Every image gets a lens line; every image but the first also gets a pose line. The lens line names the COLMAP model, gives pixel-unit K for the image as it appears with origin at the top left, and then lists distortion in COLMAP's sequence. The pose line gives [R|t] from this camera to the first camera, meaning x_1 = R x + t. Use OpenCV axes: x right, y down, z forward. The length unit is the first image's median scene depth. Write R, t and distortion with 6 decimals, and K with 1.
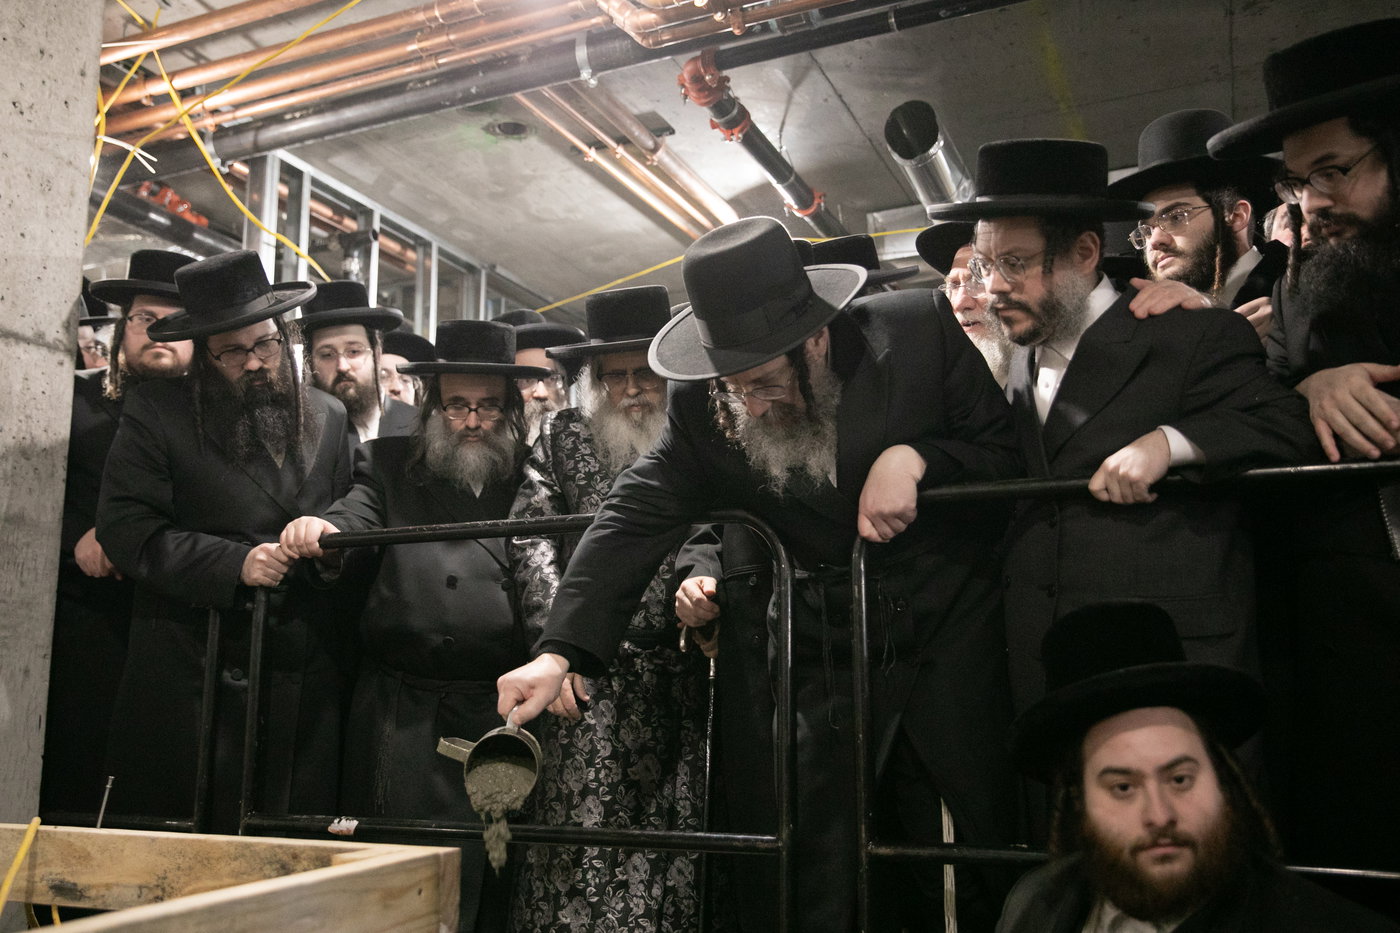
lens RADIAL K [[1257.2, 0, 694.7], [0, 1257.2, 475.8], [0, 0, 1]] dist [-0.056638, 0.090321]
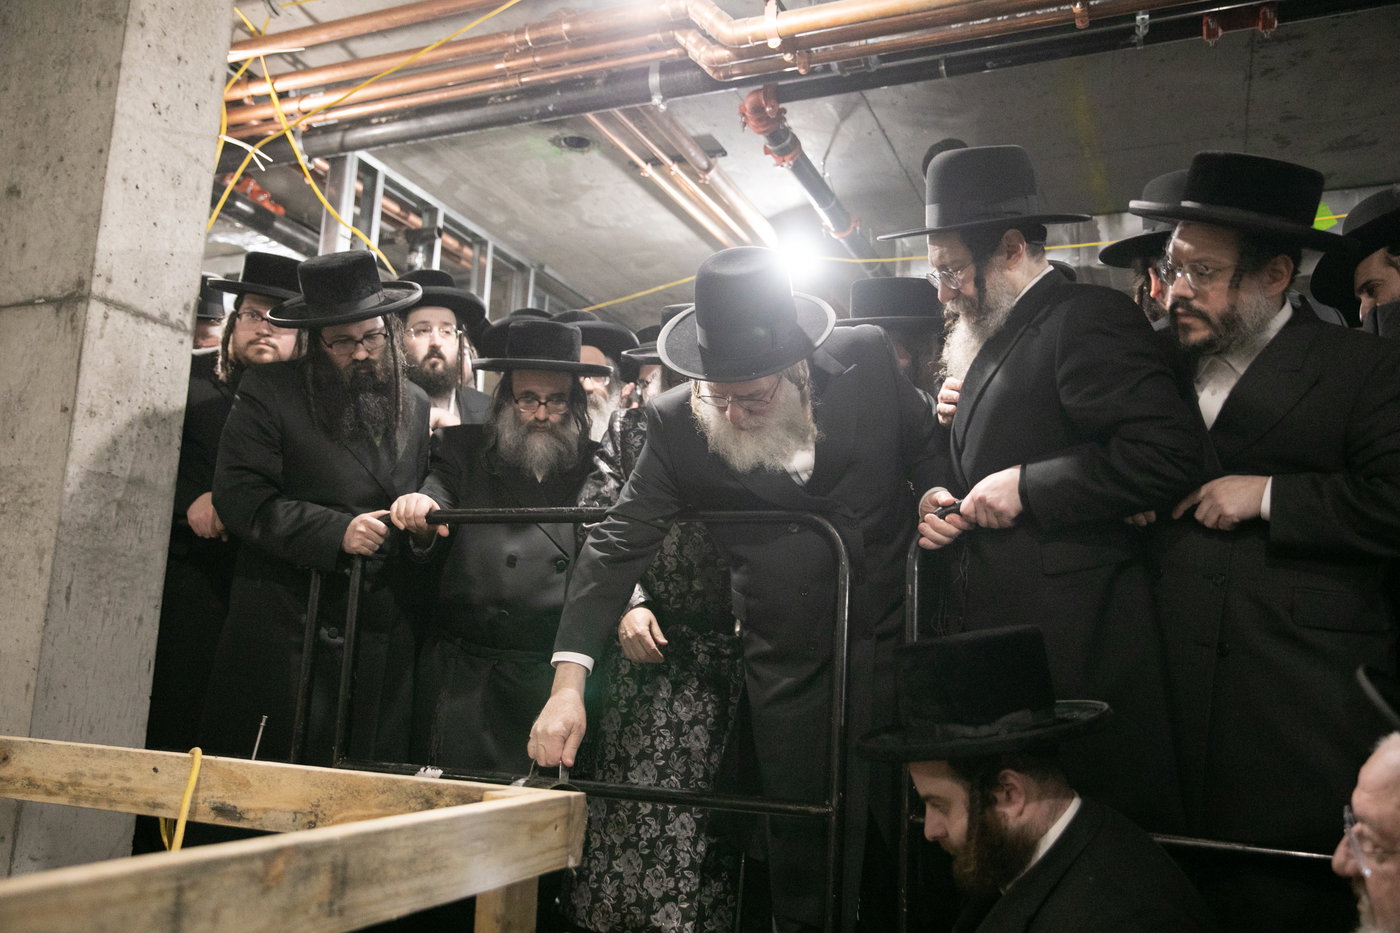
lens RADIAL K [[1201.6, 0, 693.2], [0, 1201.6, 477.4], [0, 0, 1]] dist [-0.058700, 0.091867]
pose [[0.998429, 0.055827, 0.004750, -0.039277], [-0.055863, 0.998406, 0.008024, -0.003271], [-0.004294, -0.008276, 0.999957, -0.039284]]
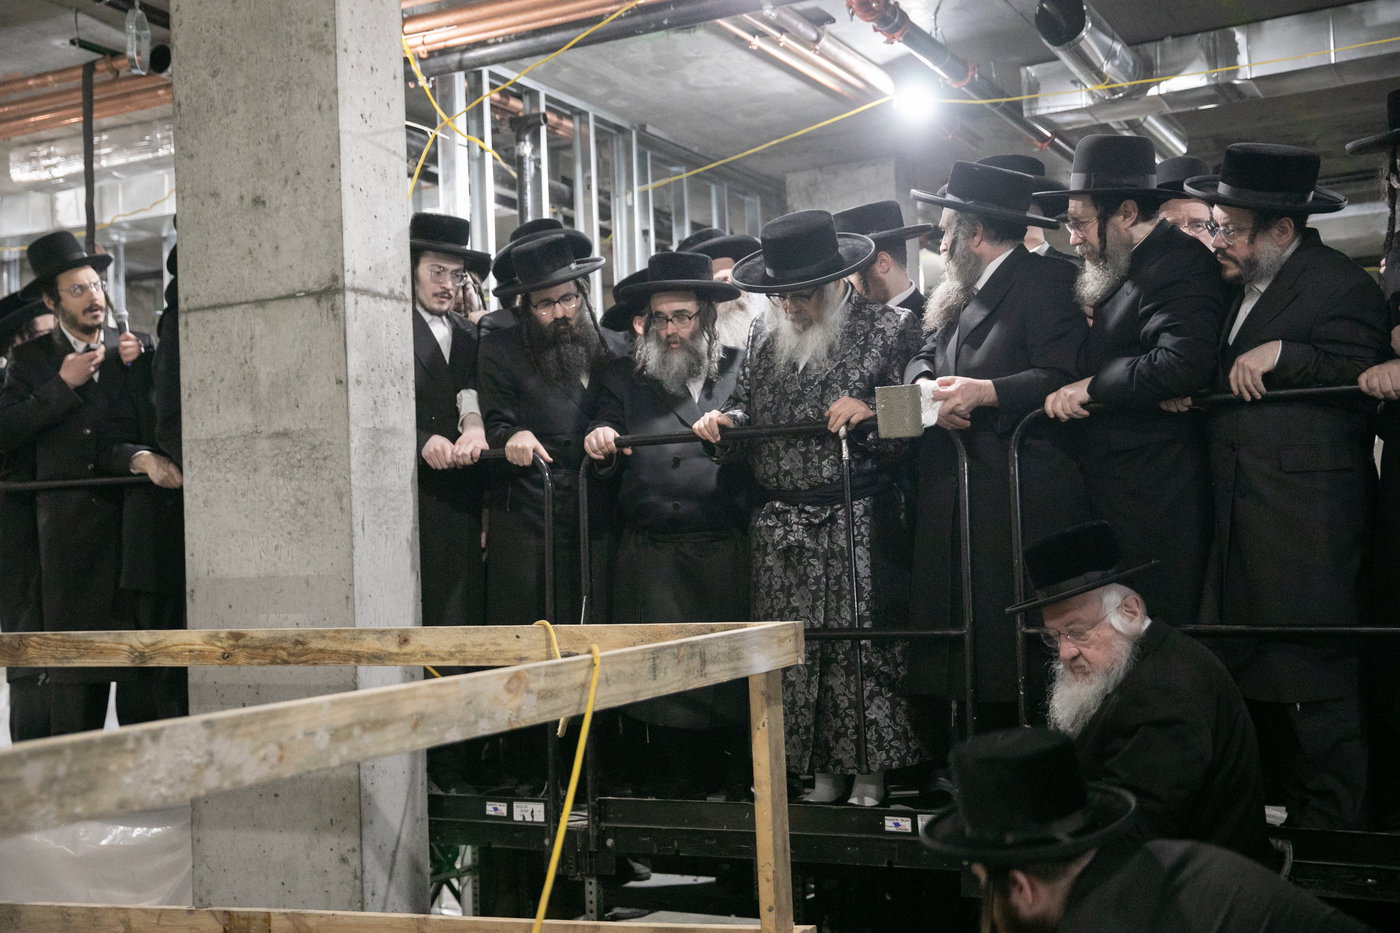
lens RADIAL K [[1699.9, 0, 697.6], [0, 1699.9, 487.0], [0, 0, 1]] dist [0.032507, 0.023182]
pose [[0.997532, -0.033907, -0.061484, -0.065442], [0.042061, 0.989732, 0.136609, -0.097957], [0.056220, -0.138858, 0.988715, -0.565674]]
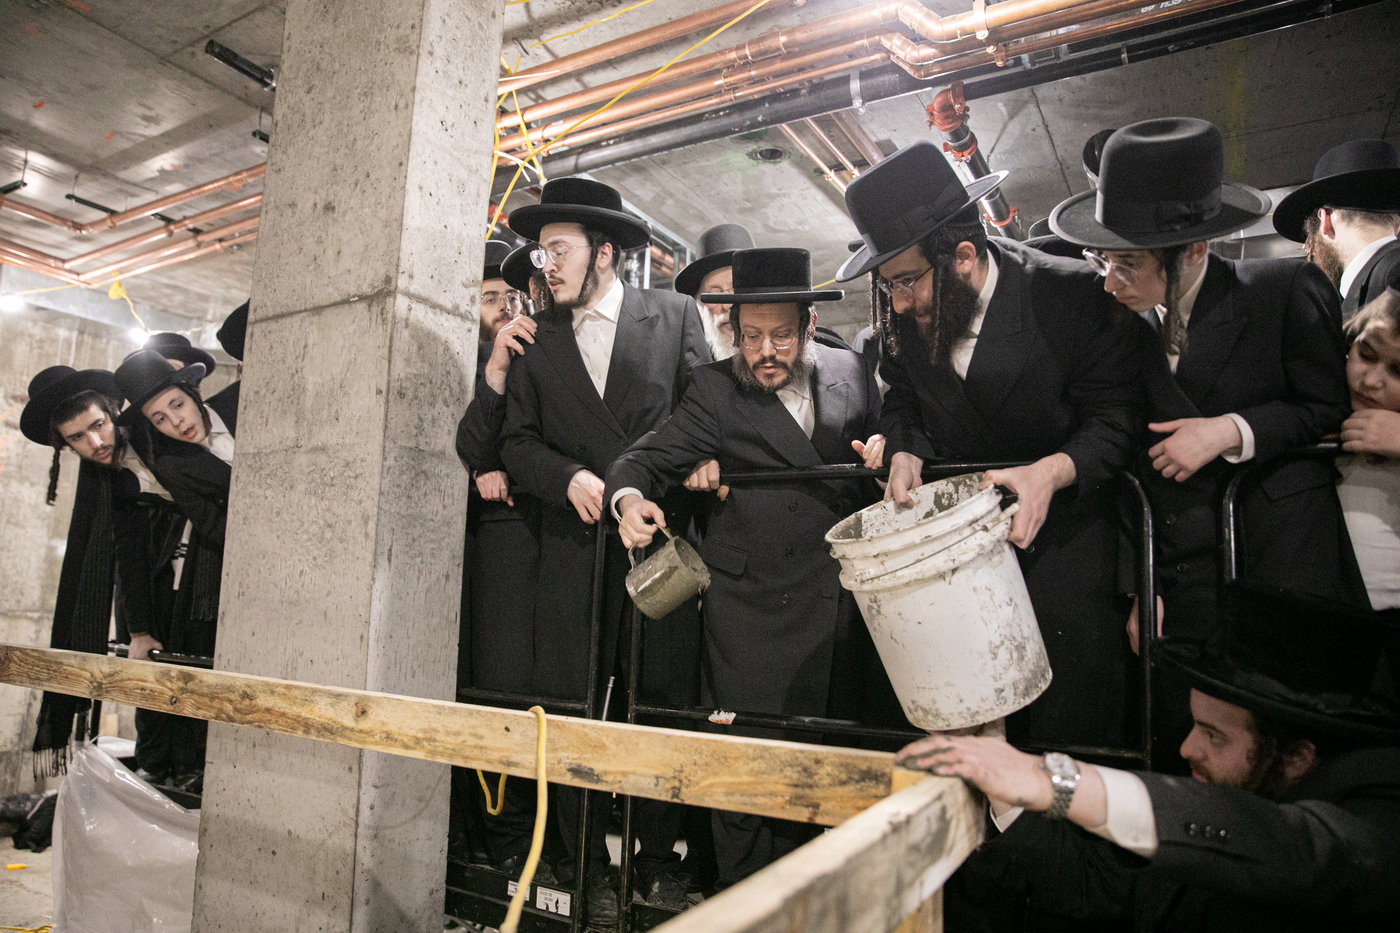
lens RADIAL K [[939.8, 0, 692.0], [0, 939.8, 473.8], [0, 0, 1]] dist [-0.112201, 0.081837]
pose [[0.993226, 0.025277, -0.113420, -0.127175], [-0.021164, 0.999079, 0.037327, 0.009368], [0.114259, -0.034674, 0.992846, 0.069826]]
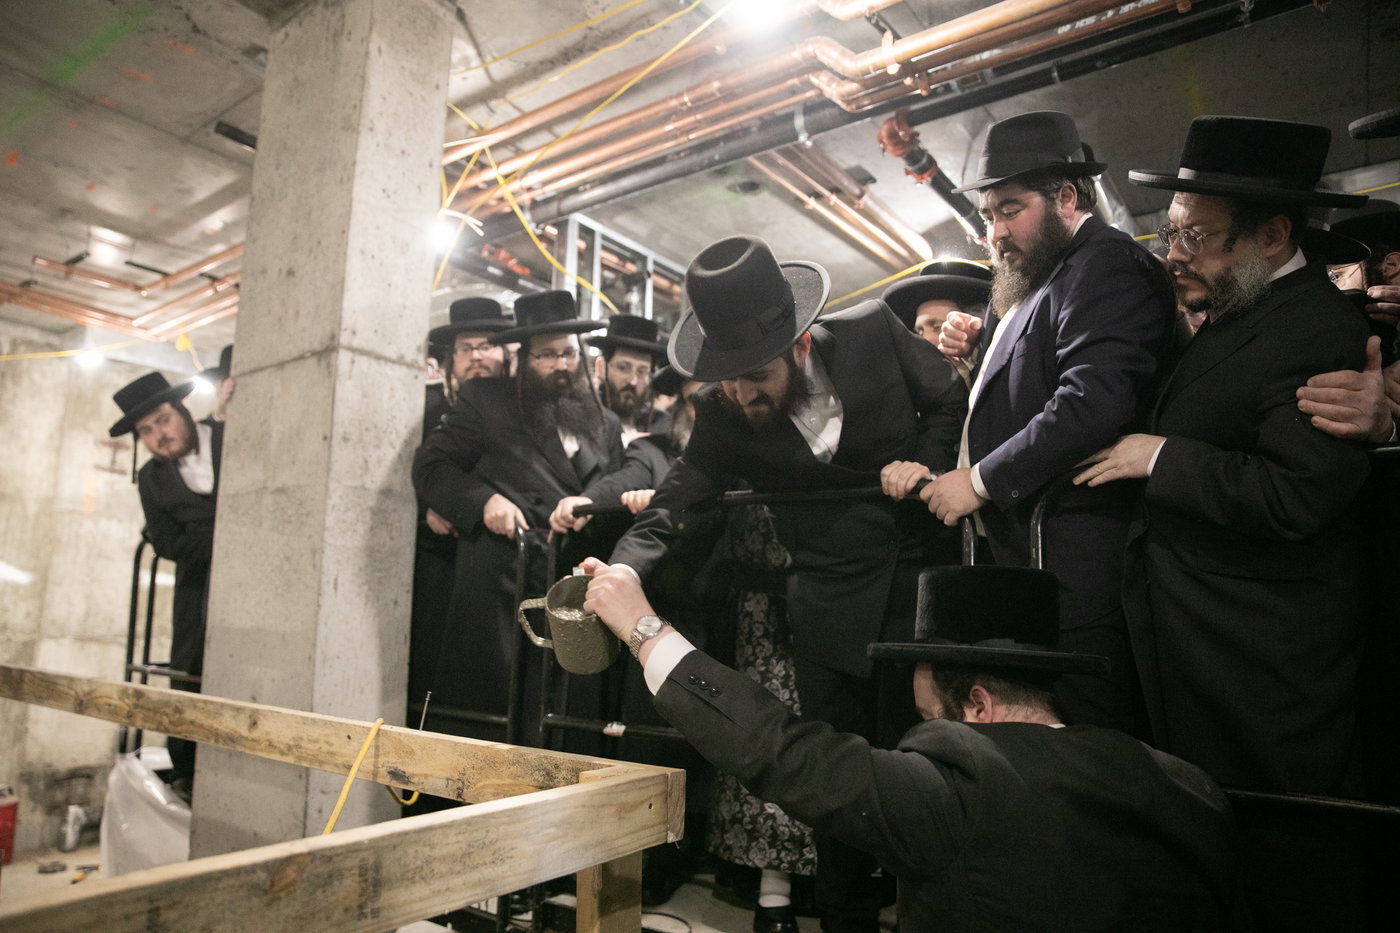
lens RADIAL K [[939.8, 0, 692.0], [0, 939.8, 473.8], [0, 0, 1]] dist [-0.112201, 0.081837]
pose [[0.975706, -0.007304, -0.218961, 0.005561], [0.011965, 0.999729, 0.019971, -0.000991], [0.218756, -0.022105, 0.975529, 0.050324]]
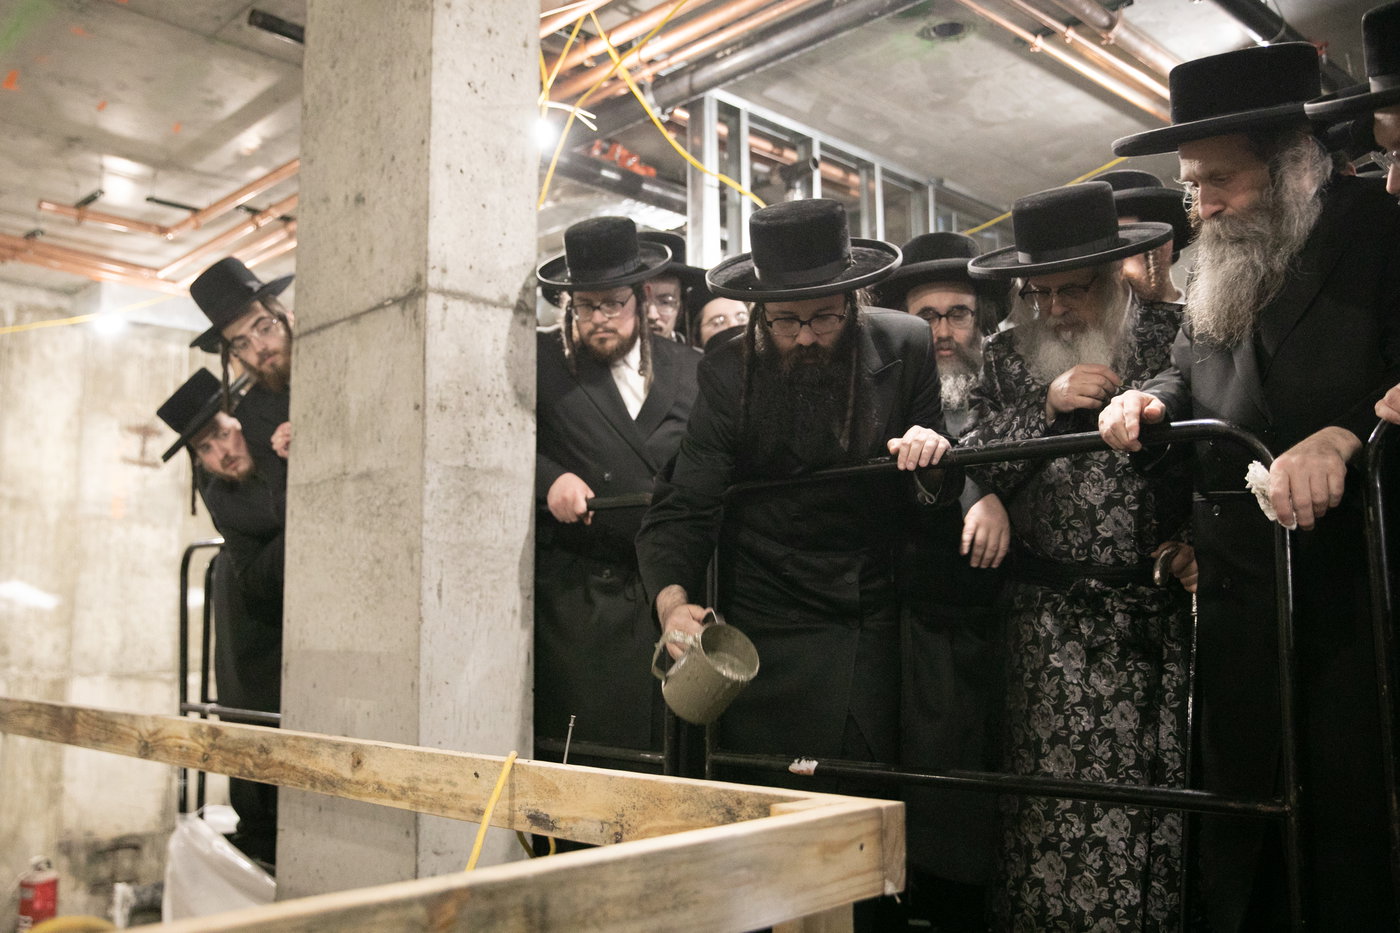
lens RADIAL K [[1284.6, 0, 660.7], [0, 1284.6, 472.4], [0, 0, 1]] dist [-0.061978, 0.104945]
pose [[0.922126, -0.043753, -0.384407, 0.008681], [0.064344, 0.997091, 0.040860, -0.000312], [0.381501, -0.062413, 0.922259, 0.021439]]
